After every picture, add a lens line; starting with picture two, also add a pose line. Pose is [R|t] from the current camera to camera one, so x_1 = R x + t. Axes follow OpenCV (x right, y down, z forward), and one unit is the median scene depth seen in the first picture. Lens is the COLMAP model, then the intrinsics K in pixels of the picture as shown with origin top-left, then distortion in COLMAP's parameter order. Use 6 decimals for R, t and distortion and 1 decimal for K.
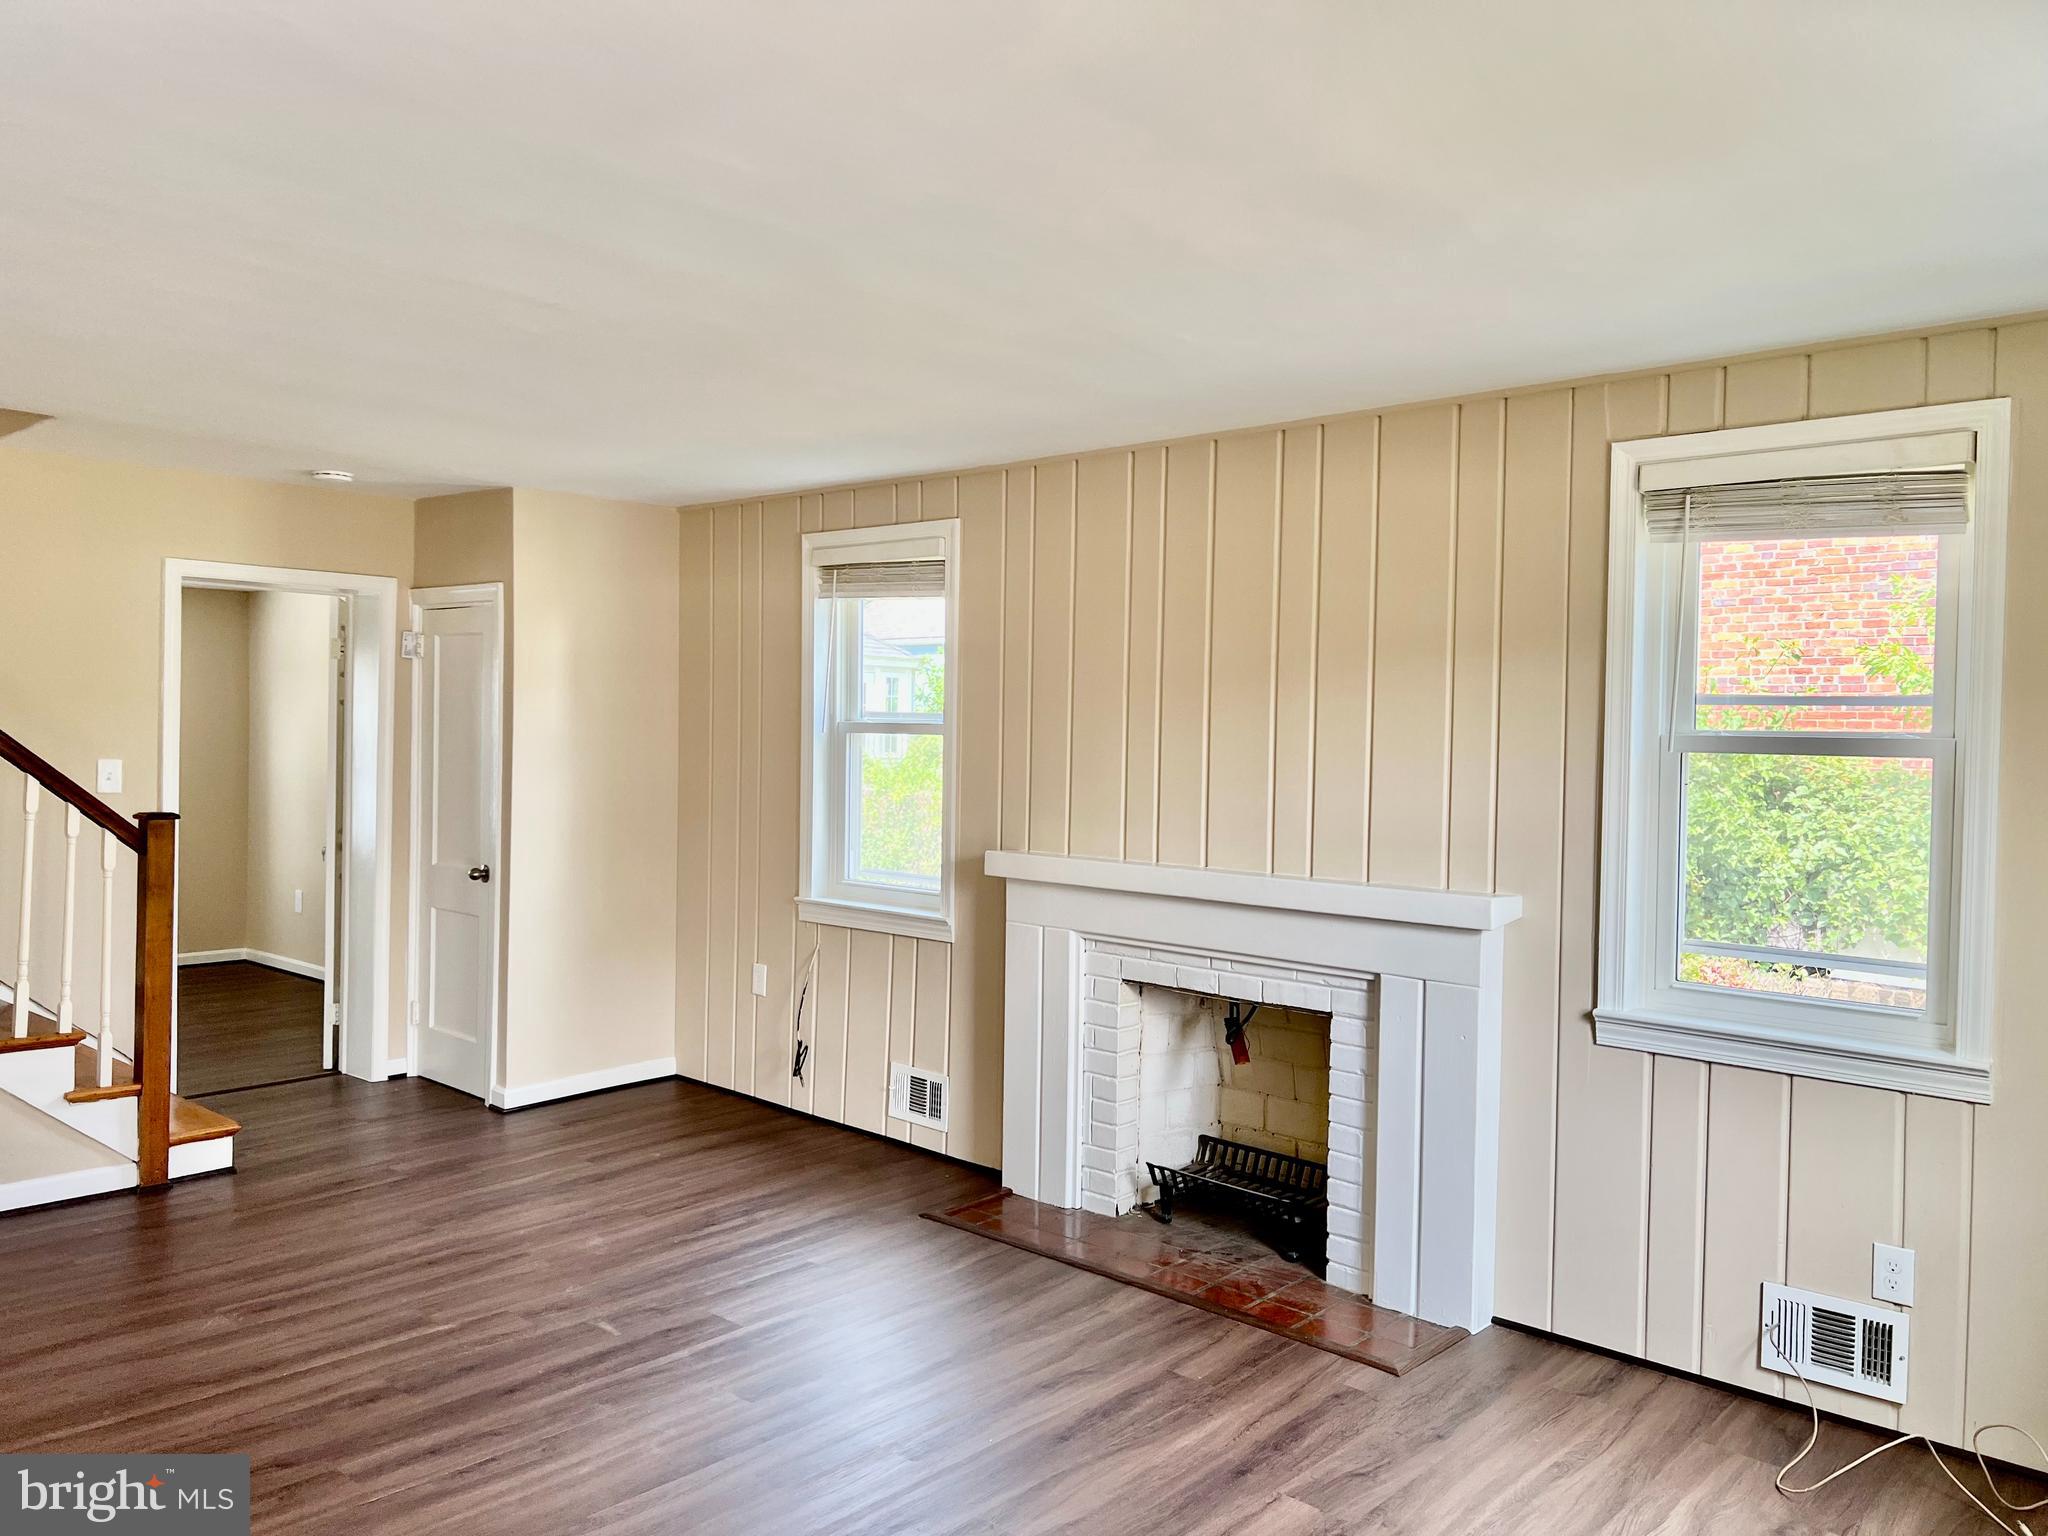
lens RADIAL K [[1523.8, 0, 1024.0], [0, 1523.8, 768.0], [0, 0, 1]] dist [0.069688, -0.084172]
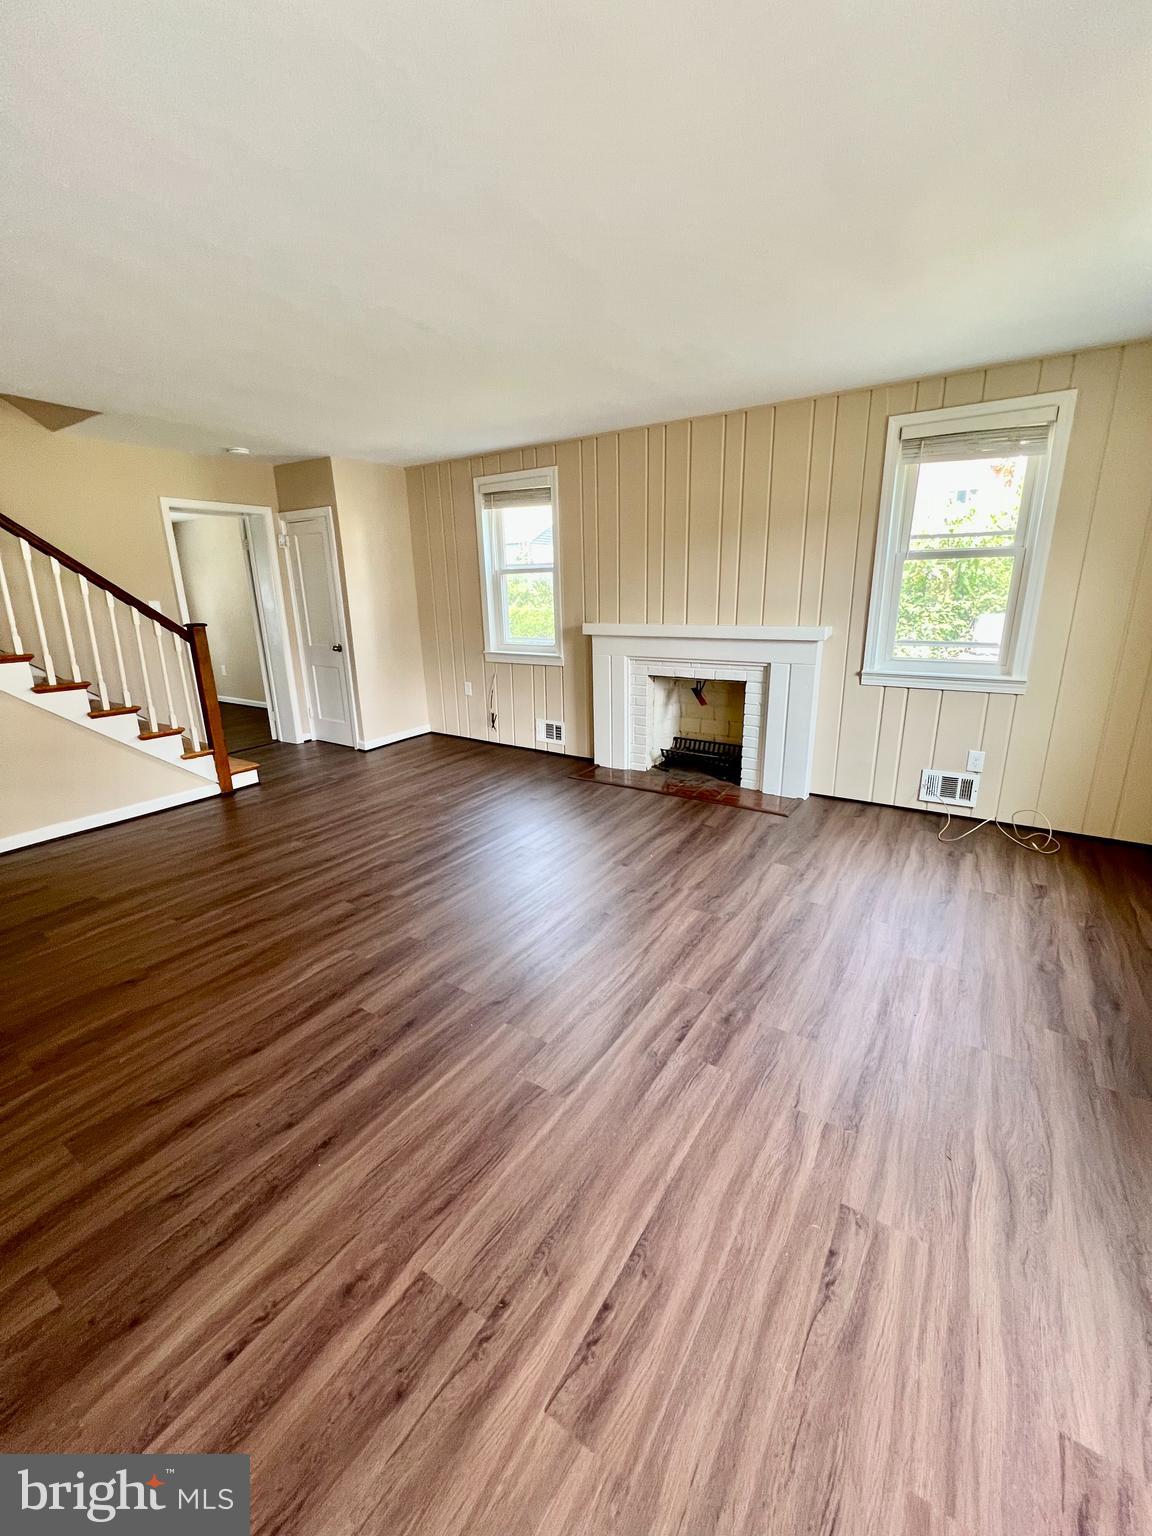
lens RADIAL K [[613.2, 0, 580.4], [0, 613.2, 765.5], [0, 0, 1]] dist [-0.002746, 0.000062]
pose [[0.986232, -0.083356, 0.142820, -0.183469], [0.044061, 0.964900, 0.258897, 0.022934], [-0.159388, -0.249040, 0.955288, 0.072855]]
